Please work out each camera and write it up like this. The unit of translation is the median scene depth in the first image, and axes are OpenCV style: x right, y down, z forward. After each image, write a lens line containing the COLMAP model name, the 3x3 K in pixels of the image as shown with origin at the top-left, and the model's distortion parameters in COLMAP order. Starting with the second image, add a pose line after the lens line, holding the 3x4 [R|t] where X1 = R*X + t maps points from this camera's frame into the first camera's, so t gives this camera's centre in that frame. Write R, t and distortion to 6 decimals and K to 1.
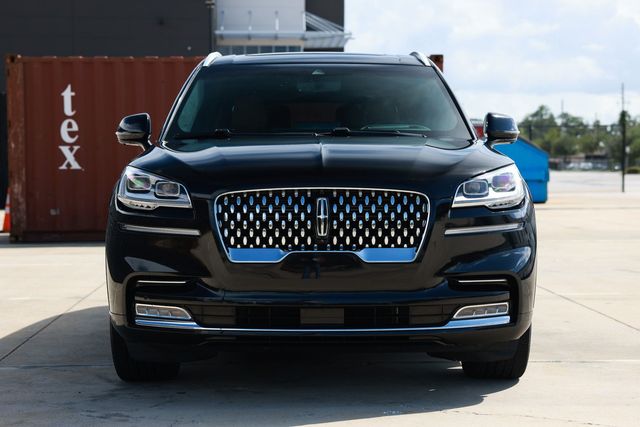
lens RADIAL K [[1289.6, 0, 320.6], [0, 1289.6, 225.1], [0, 0, 1]] dist [0.108338, 0.280369]
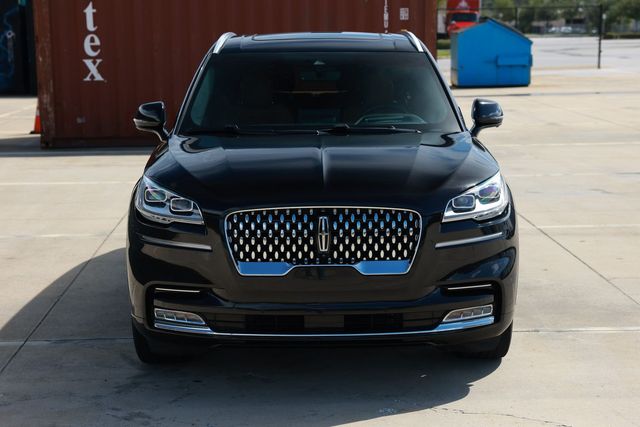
lens RADIAL K [[1166.1, 0, 336.8], [0, 1166.1, 212.1], [0, 0, 1]] dist [0.076442, 0.150912]
pose [[0.999936, -0.005351, 0.010005, 0.002575], [0.004249, 0.994236, 0.107130, -0.124973], [-0.010521, -0.107081, 0.994195, 0.017811]]
